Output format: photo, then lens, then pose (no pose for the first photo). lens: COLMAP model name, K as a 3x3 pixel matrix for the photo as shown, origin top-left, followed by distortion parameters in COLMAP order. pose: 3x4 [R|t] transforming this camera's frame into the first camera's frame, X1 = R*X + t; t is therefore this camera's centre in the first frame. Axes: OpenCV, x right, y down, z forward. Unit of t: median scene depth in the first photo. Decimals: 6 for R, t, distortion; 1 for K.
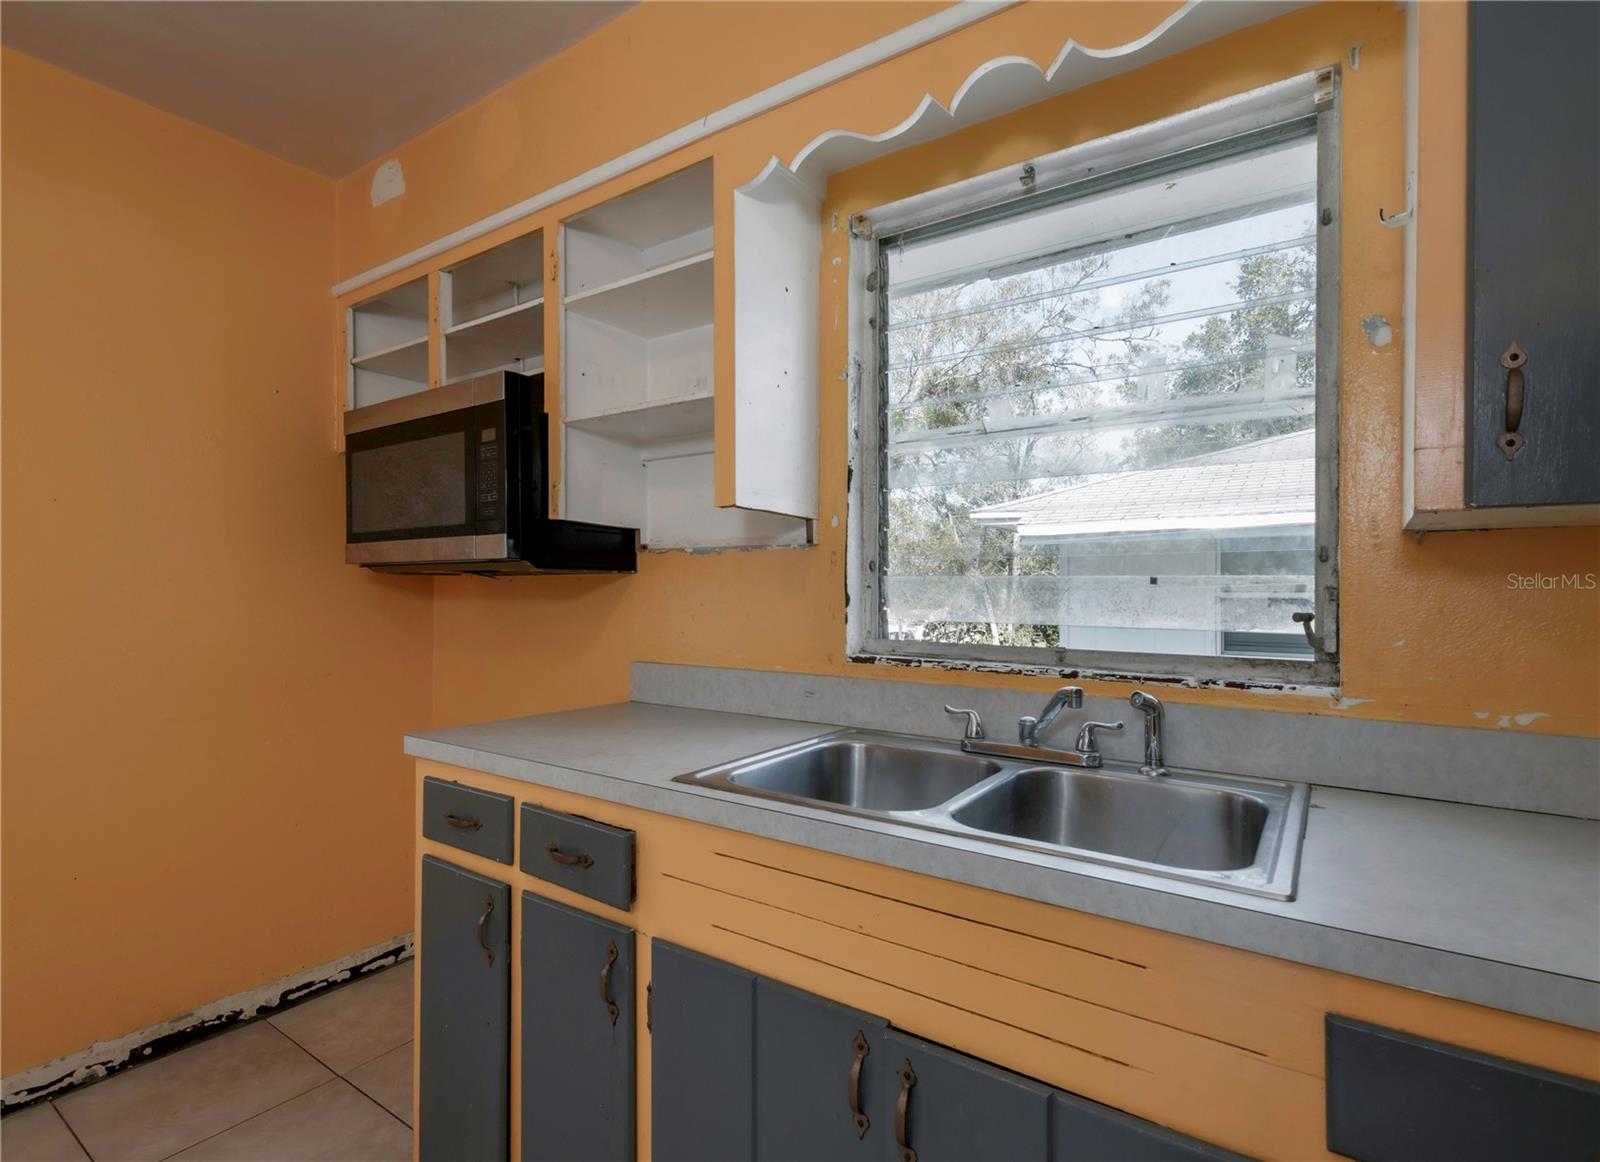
lens RADIAL K [[754.1, 0, 800.6], [0, 754.1, 591.6], [0, 0, 1]] dist [0.008721, -0.000313]
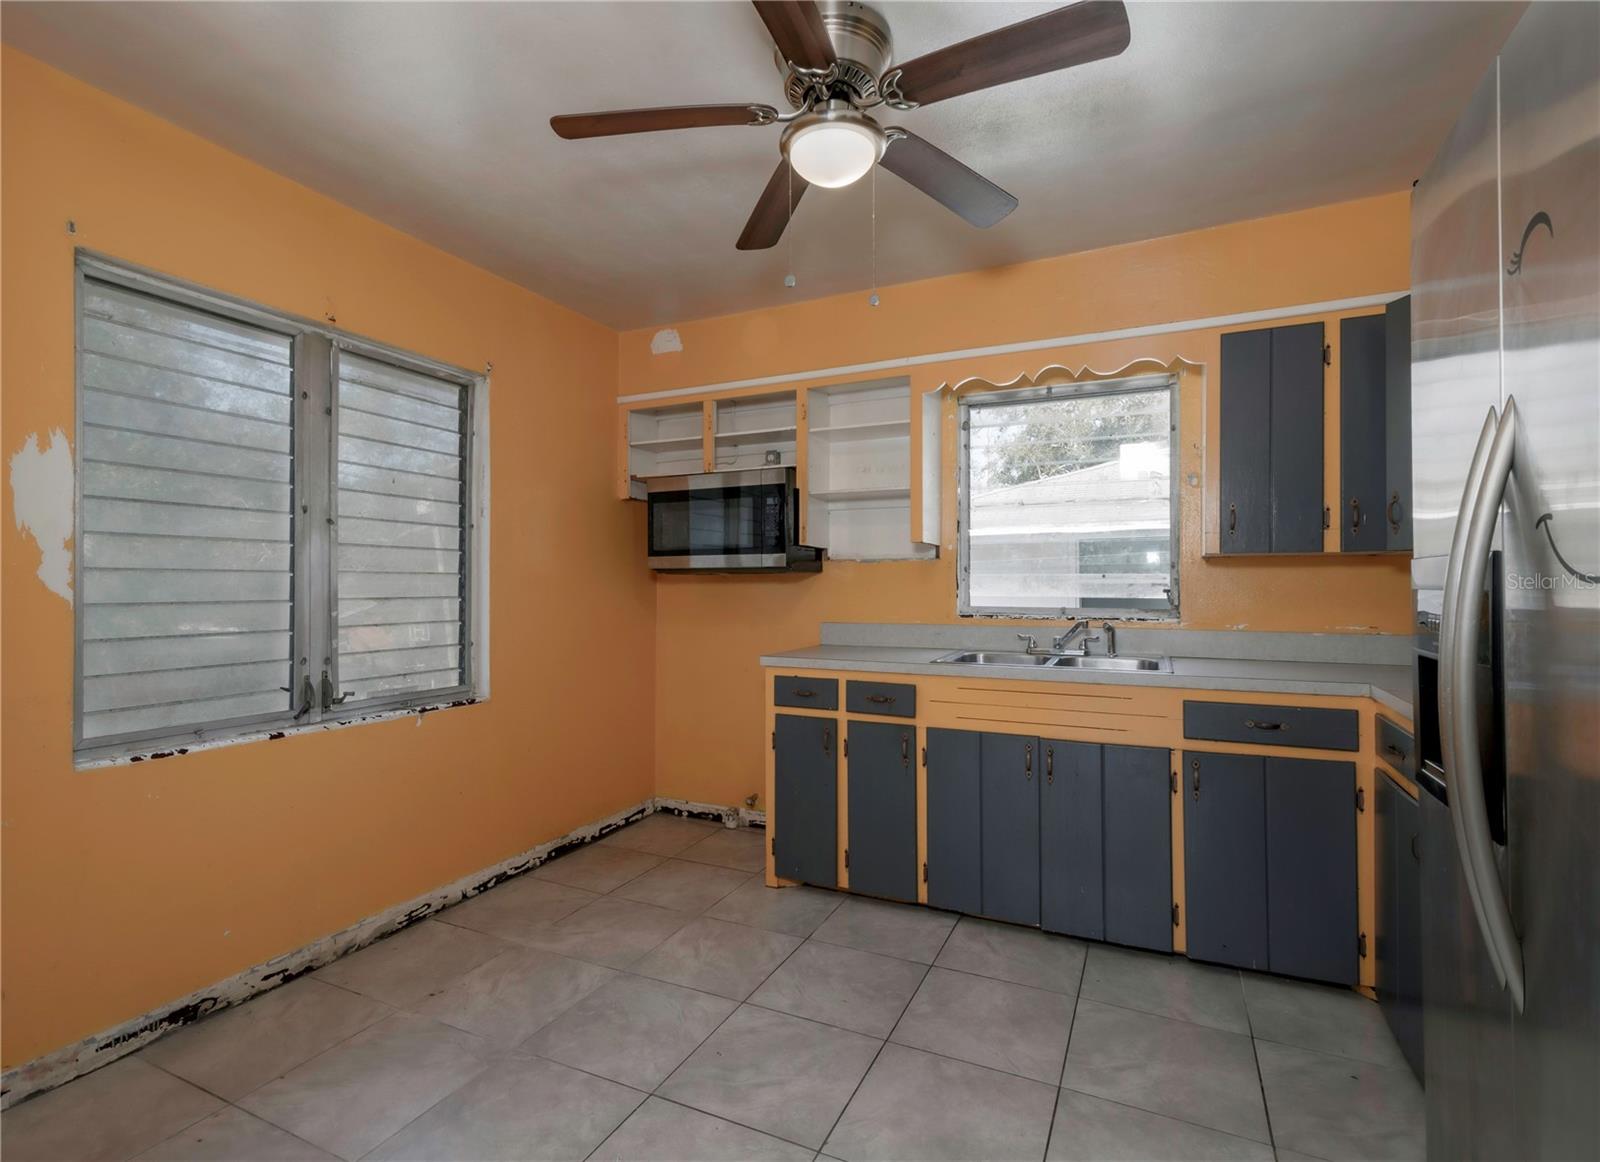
lens RADIAL K [[734.7, 0, 810.1], [0, 734.7, 586.3], [0, 0, 1]] dist [0.002043, 0.000359]
pose [[0.982663, -0.010096, 0.185125, -0.671559], [0.009008, 0.999937, 0.006715, -0.005722], [-0.185182, -0.004931, 0.982692, -0.830143]]
